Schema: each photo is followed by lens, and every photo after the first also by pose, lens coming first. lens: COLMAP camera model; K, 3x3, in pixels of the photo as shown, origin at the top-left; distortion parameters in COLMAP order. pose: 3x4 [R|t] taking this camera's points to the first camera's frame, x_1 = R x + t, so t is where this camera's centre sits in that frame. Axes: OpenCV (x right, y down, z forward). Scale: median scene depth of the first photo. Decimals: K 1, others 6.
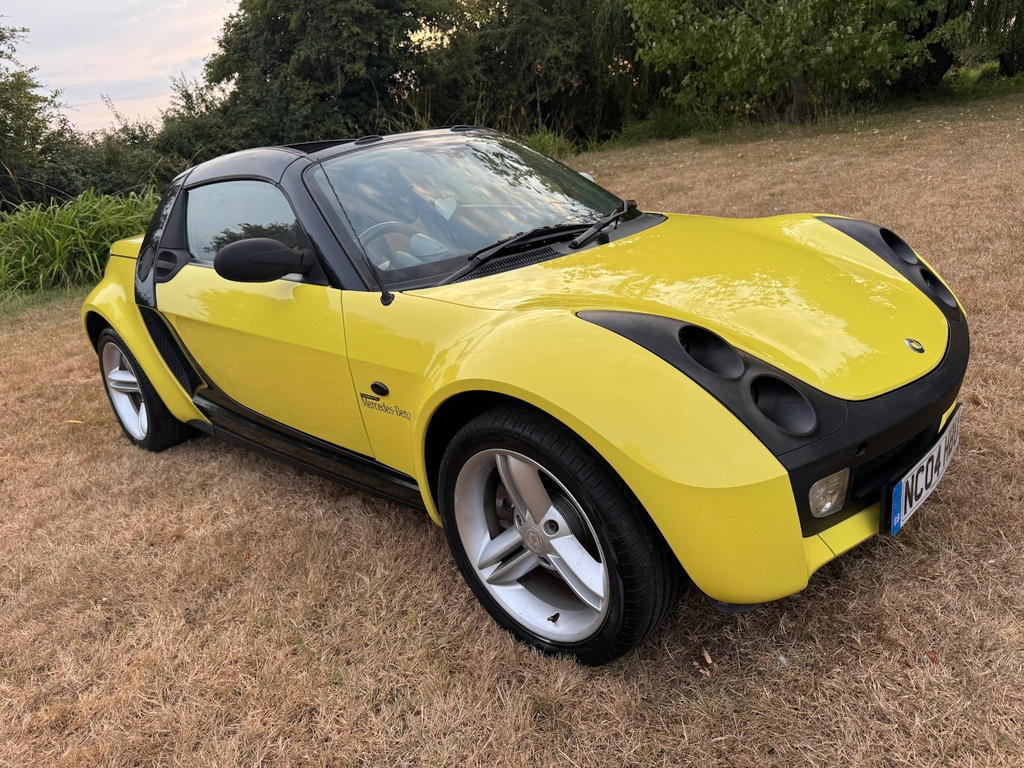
lens RADIAL K [[721.9, 0, 521.8], [0, 721.9, 383.0], [0, 0, 1]] dist [0.019083, -0.025569]
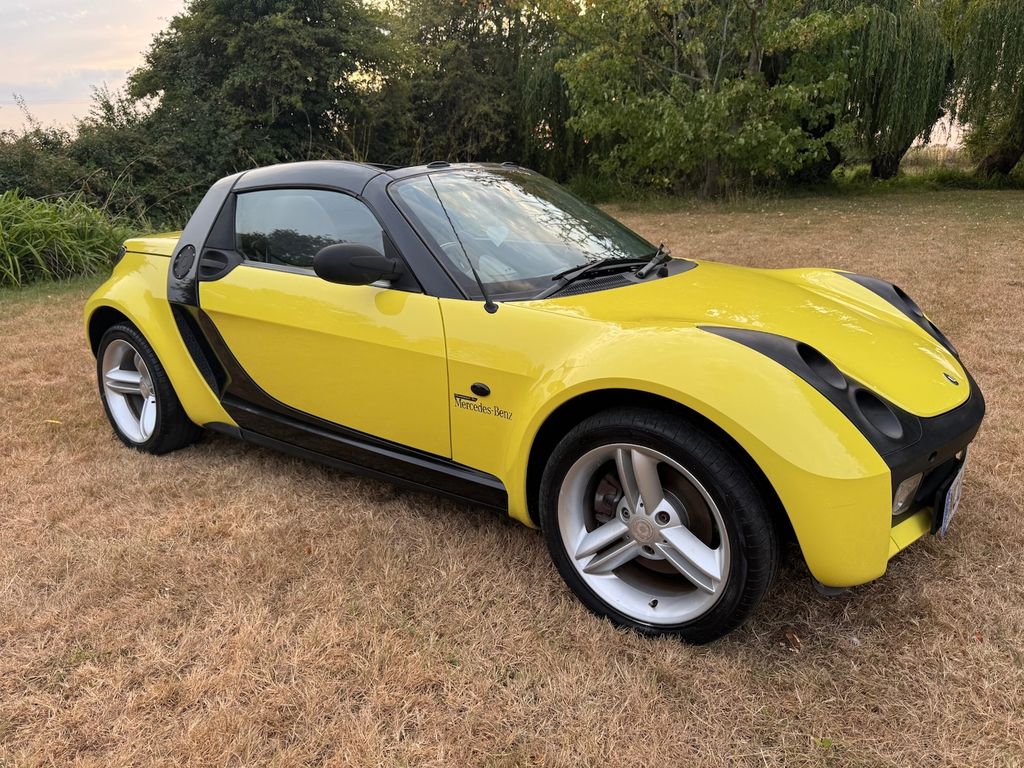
lens RADIAL K [[721.9, 0, 522.5], [0, 721.9, 383.4], [0, 0, 1]] dist [0.019083, -0.025569]
pose [[0.987105, 0.066136, 0.145770, -0.211023], [-0.055950, 0.995768, -0.072910, 0.052977], [-0.149975, 0.063814, 0.986628, -0.046330]]
